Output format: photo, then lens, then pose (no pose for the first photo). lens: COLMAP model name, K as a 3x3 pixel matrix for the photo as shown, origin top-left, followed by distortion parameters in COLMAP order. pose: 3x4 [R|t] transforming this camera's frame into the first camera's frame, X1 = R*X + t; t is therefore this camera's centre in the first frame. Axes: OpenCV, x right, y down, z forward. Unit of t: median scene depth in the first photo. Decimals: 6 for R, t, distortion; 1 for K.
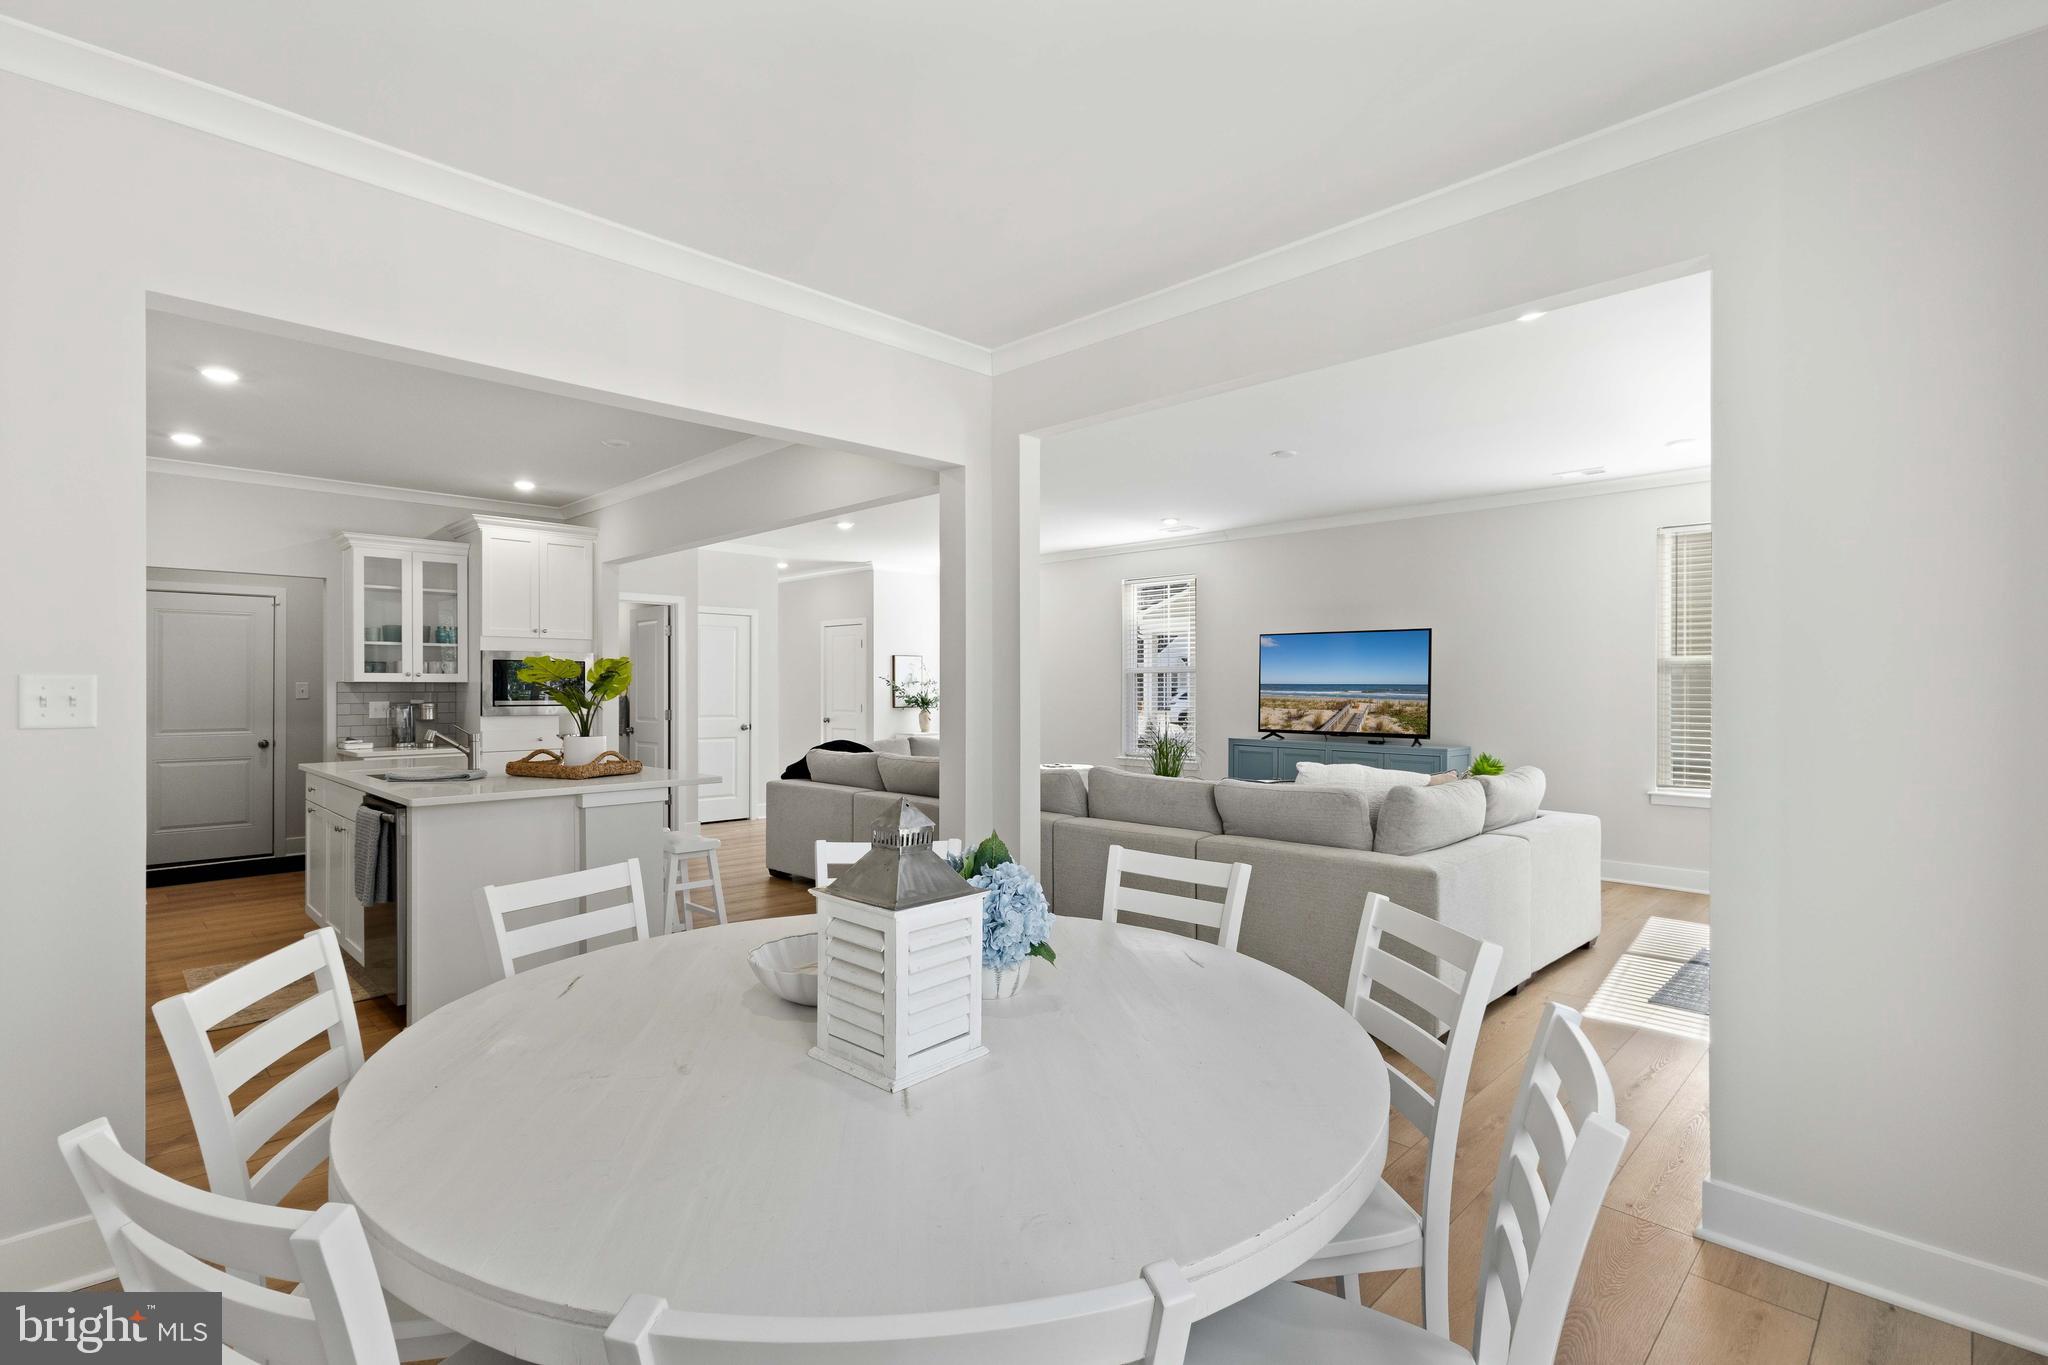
lens RADIAL K [[953.3, 0, 1013.9], [0, 953.3, 678.7], [0, 0, 1]] dist [-0.001015, 0.000128]
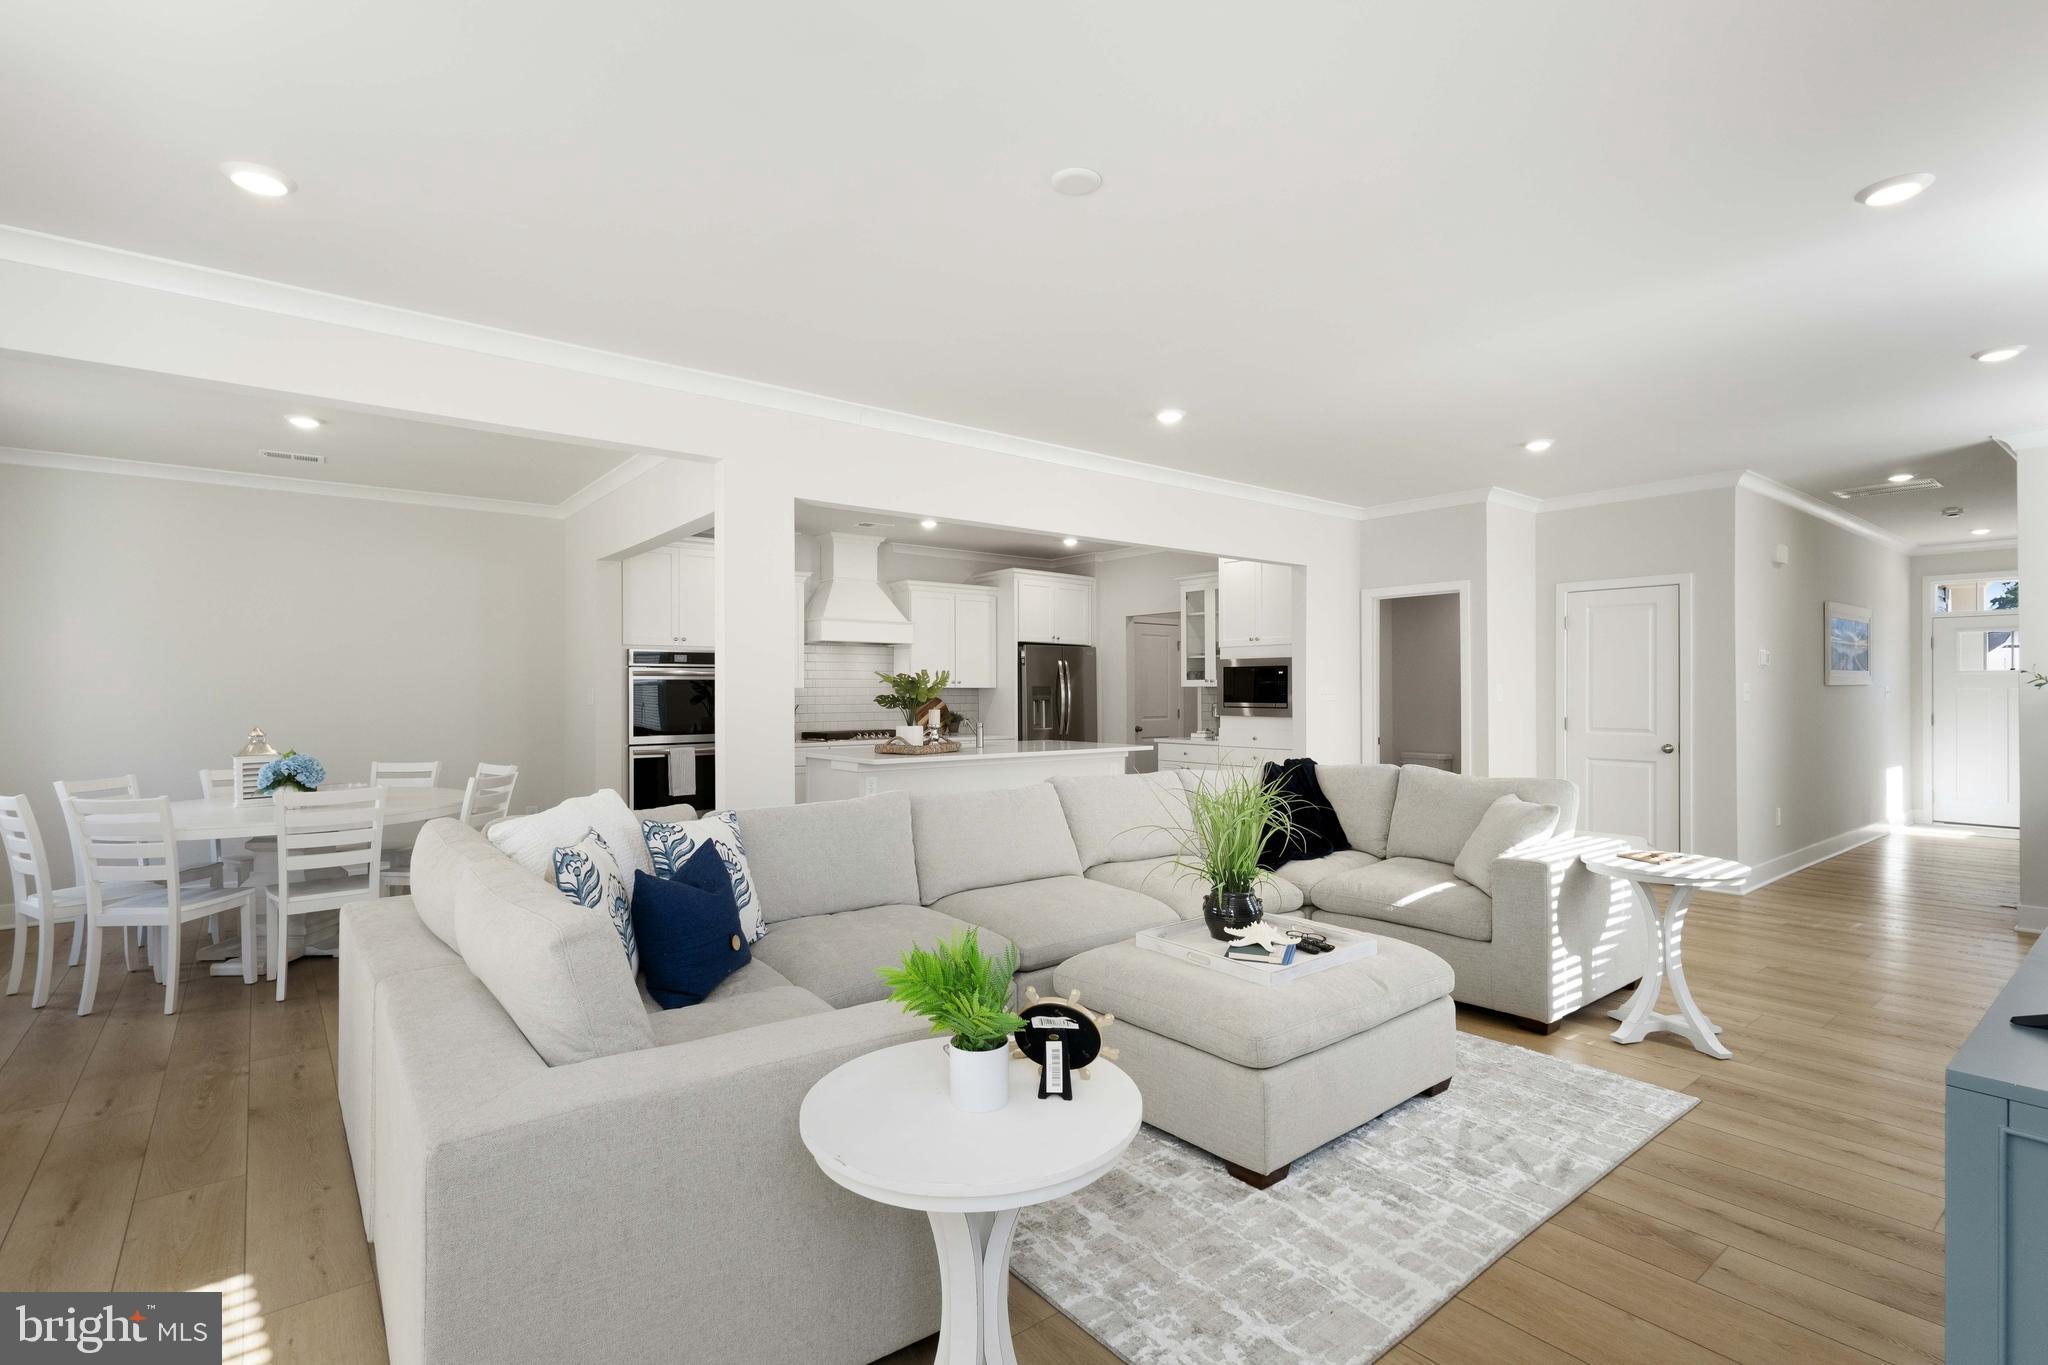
lens RADIAL K [[971.3, 0, 1017.3], [0, 971.3, 684.2], [0, 0, 1]] dist [0.014934, 0.000655]
pose [[-0.110875, -0.009653, -0.993787, 0.615875], [0.006304, 0.999926, -0.010416, 0.011099], [0.993814, -0.007419, -0.110806, 0.818091]]
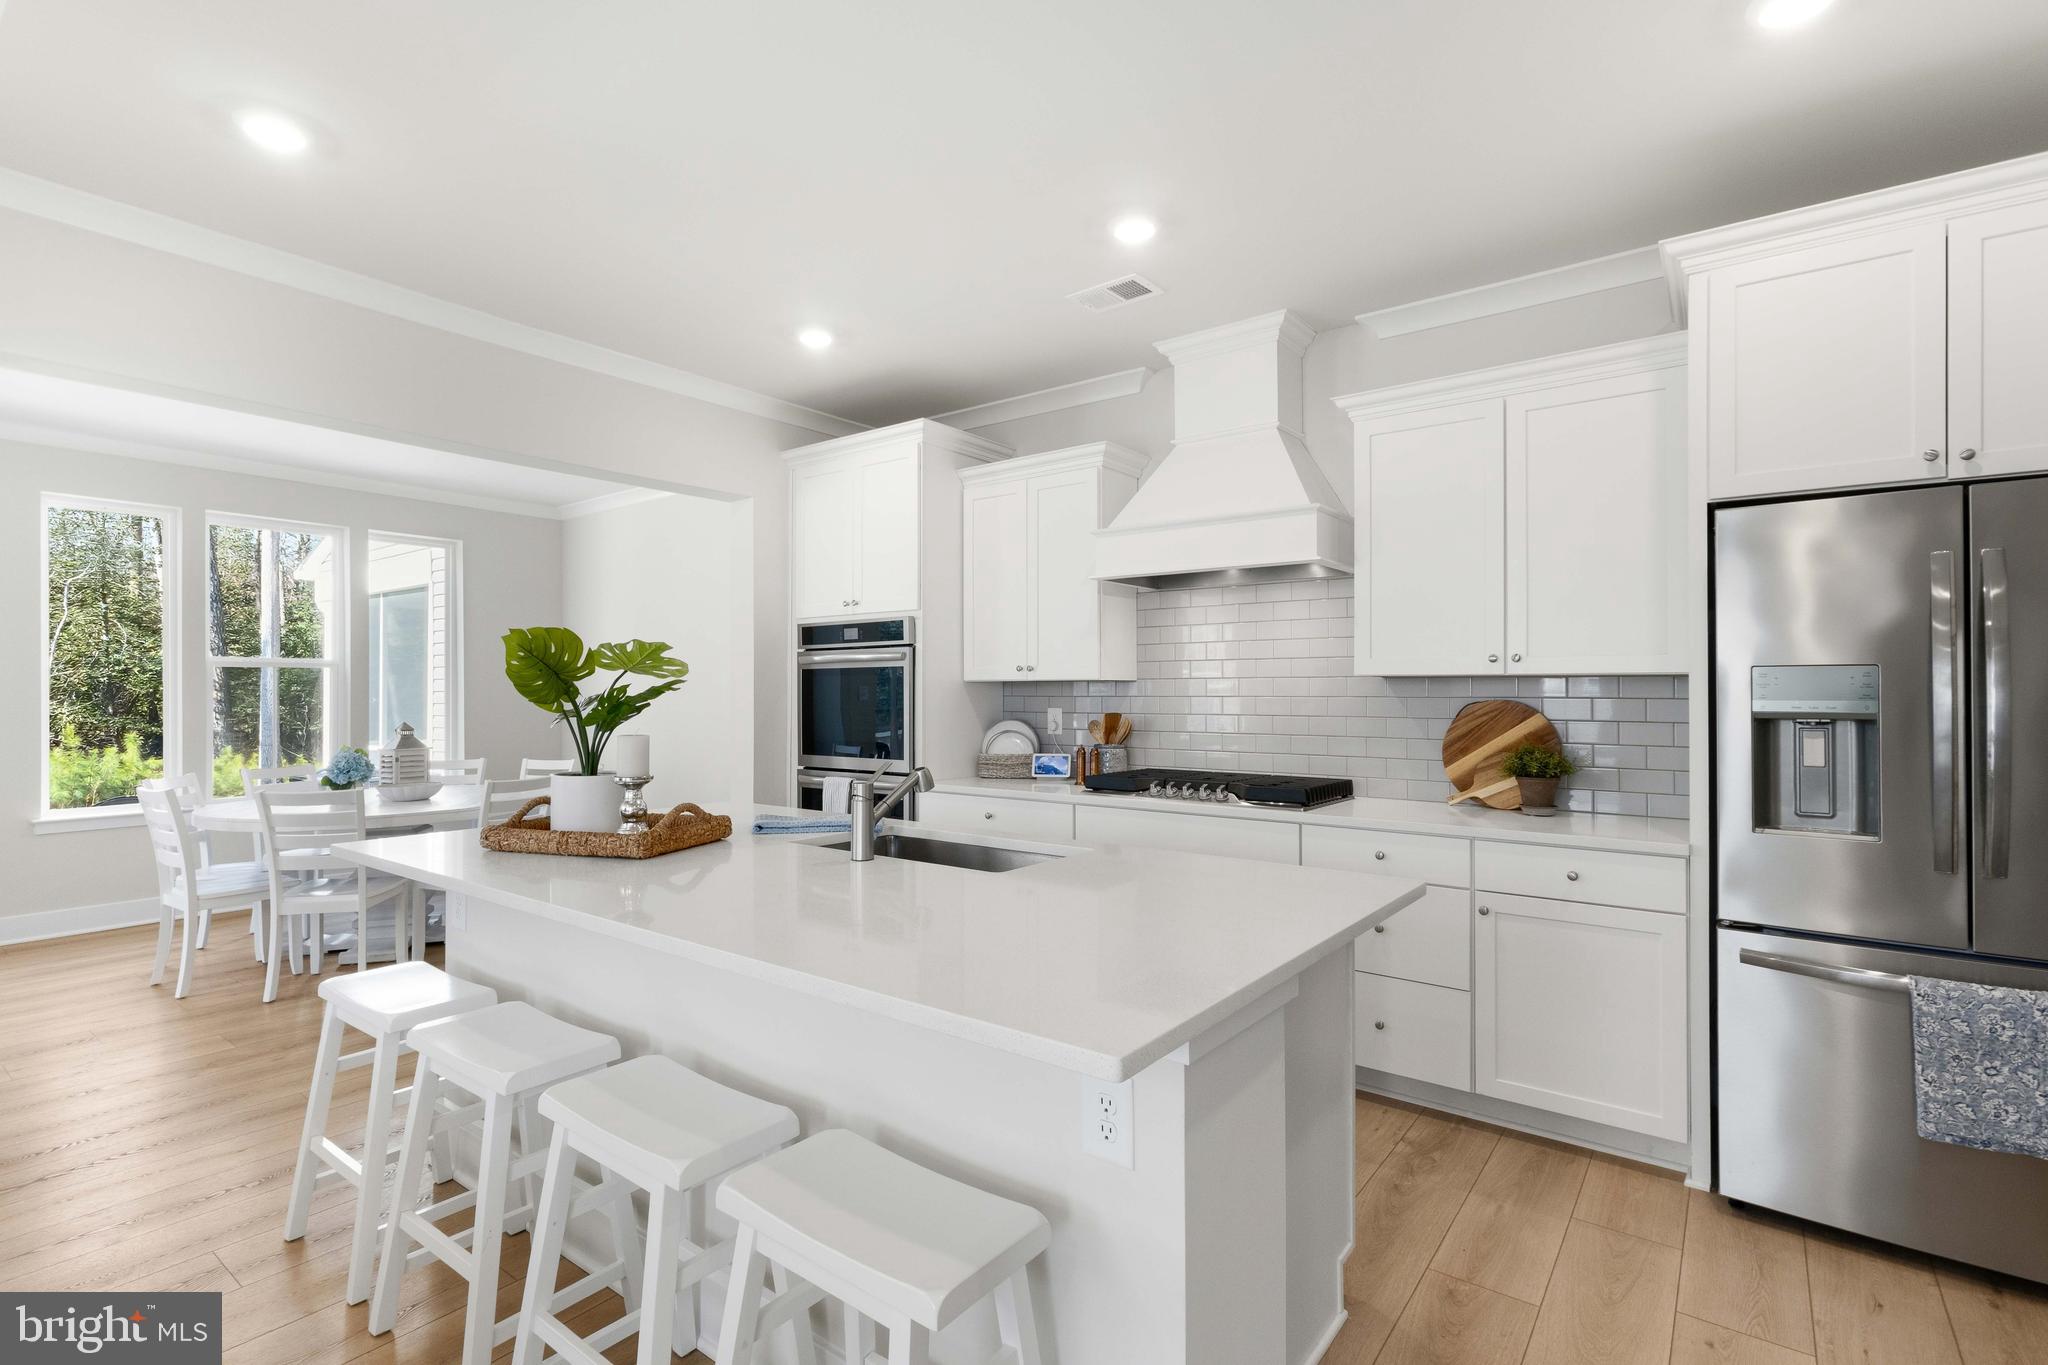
lens RADIAL K [[953.3, 0, 1013.9], [0, 953.3, 678.7], [0, 0, 1]] dist [-0.001015, 0.000128]
pose [[-0.995505, -0.001107, -0.094702, -0.412739], [-0.000673, 0.999989, -0.004612, 0.002964], [0.094706, -0.004527, -0.995495, 0.983538]]
